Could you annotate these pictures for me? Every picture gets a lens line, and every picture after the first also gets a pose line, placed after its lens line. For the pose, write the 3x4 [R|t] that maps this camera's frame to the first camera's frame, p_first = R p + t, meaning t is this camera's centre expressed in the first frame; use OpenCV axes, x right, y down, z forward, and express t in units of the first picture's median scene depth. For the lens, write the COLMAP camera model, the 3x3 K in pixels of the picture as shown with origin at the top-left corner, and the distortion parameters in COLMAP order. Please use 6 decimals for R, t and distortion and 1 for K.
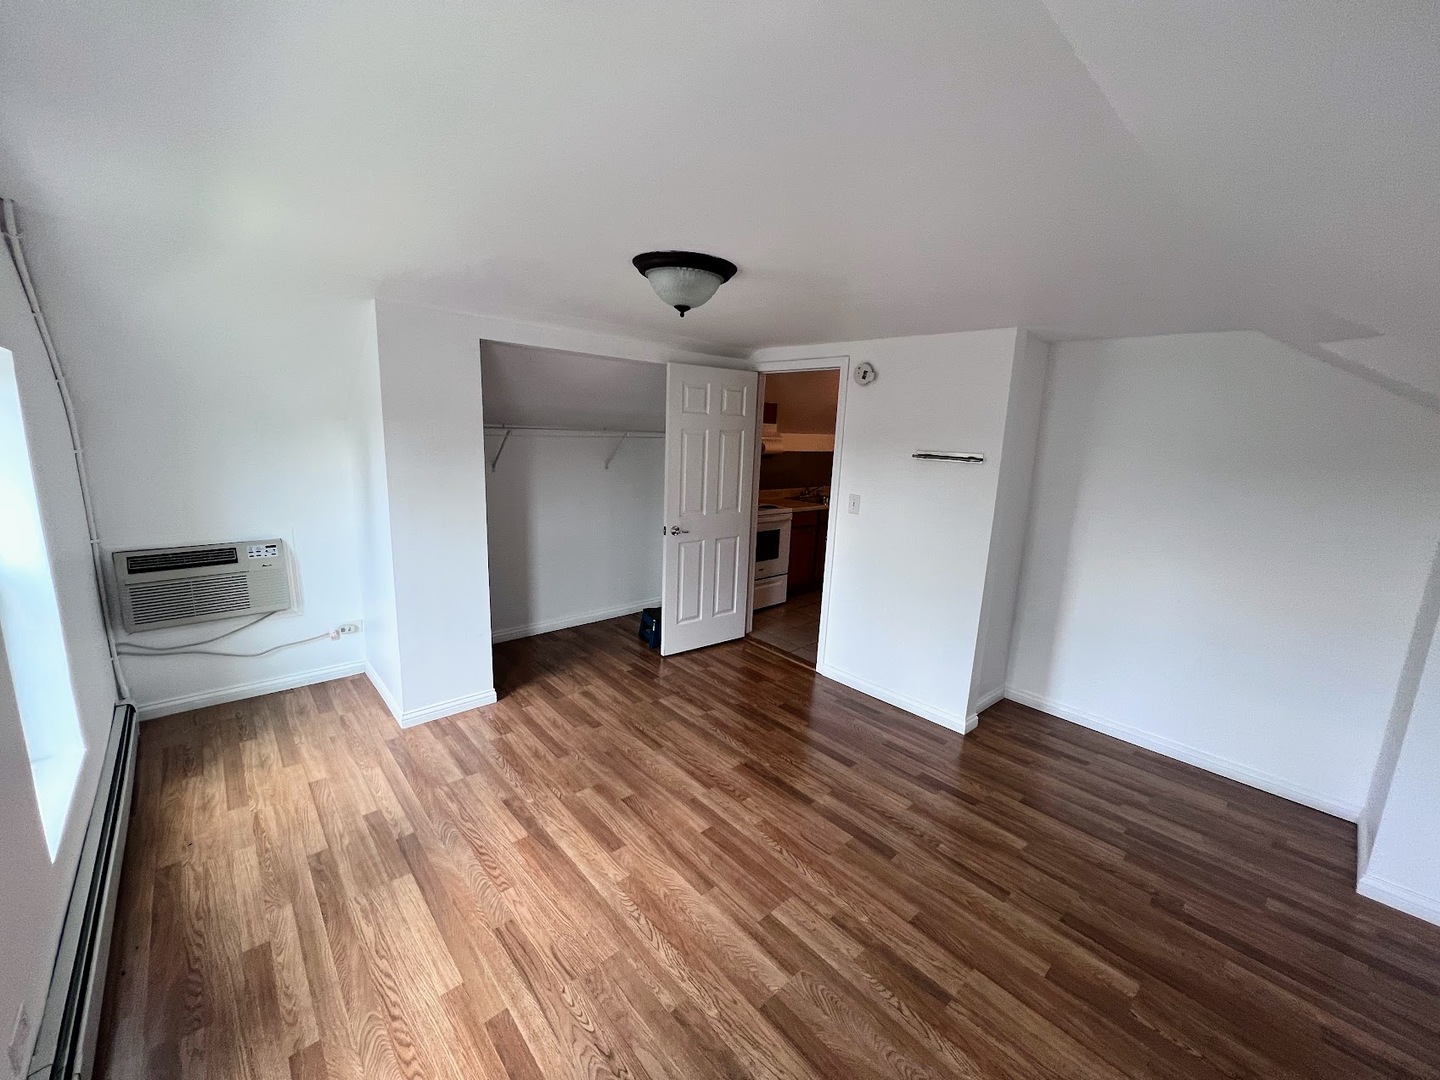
lens RADIAL K [[572.2, 0, 717.6], [0, 572.2, 537.4], [0, 0, 1]] dist [-0.000792, 0.000041]
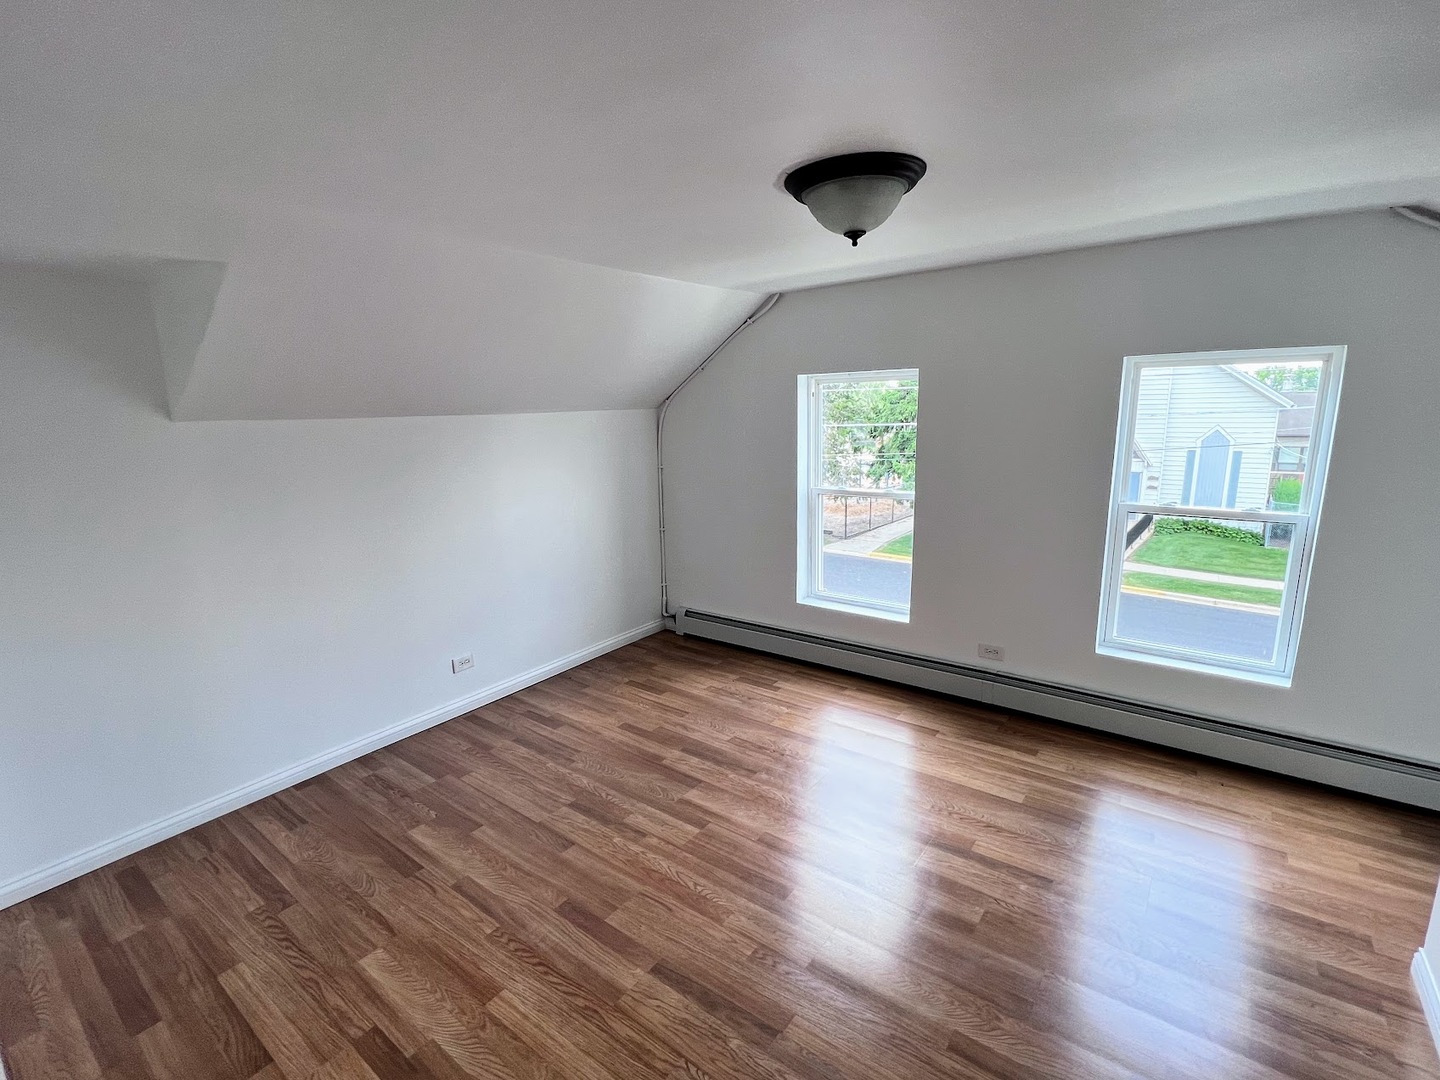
lens RADIAL K [[664.3, 0, 720.0], [0, 664.3, 540.0], [0, 0, 1]] dist [-0.002240, -0.000058]
pose [[-0.980867, 0.015595, -0.194056, 0.247293], [-0.057746, 0.928622, 0.366505, -0.287994], [0.185920, 0.370699, -0.909954, 1.636477]]
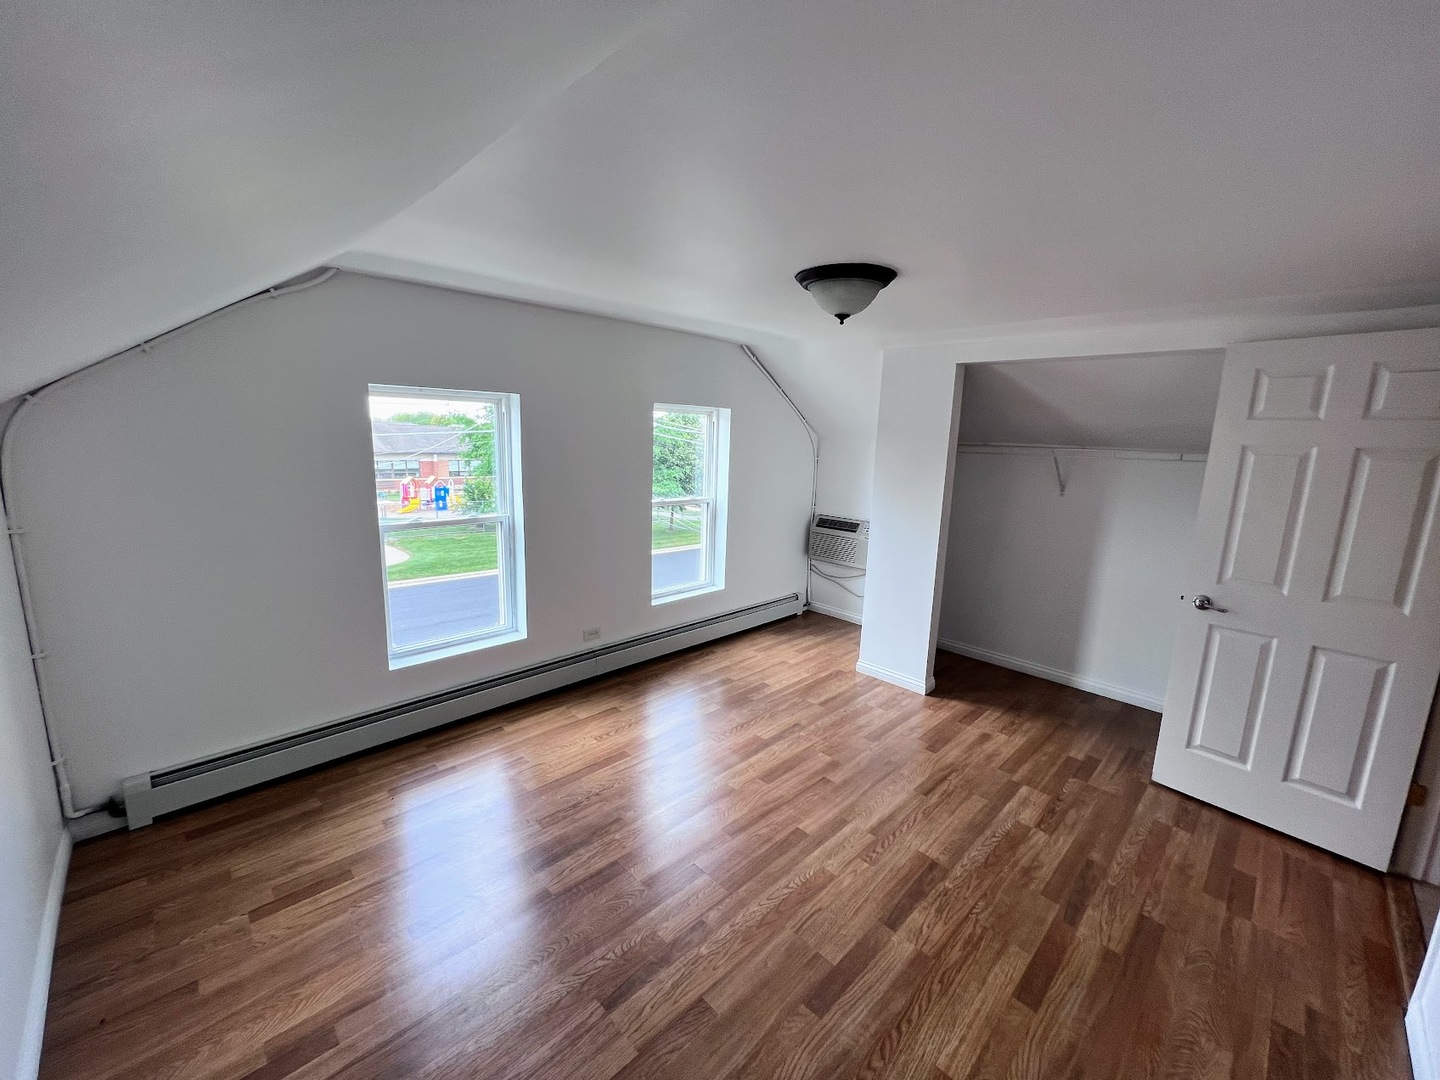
lens RADIAL K [[572.2, 0, 717.6], [0, 572.2, 537.4], [0, 0, 1]] dist [-0.000792, 0.000041]
pose [[0.039448, 0.138834, -0.989530, 0.881418], [-0.217308, 0.967790, 0.127121, -0.076699], [0.975306, 0.210018, 0.068347, 0.675440]]
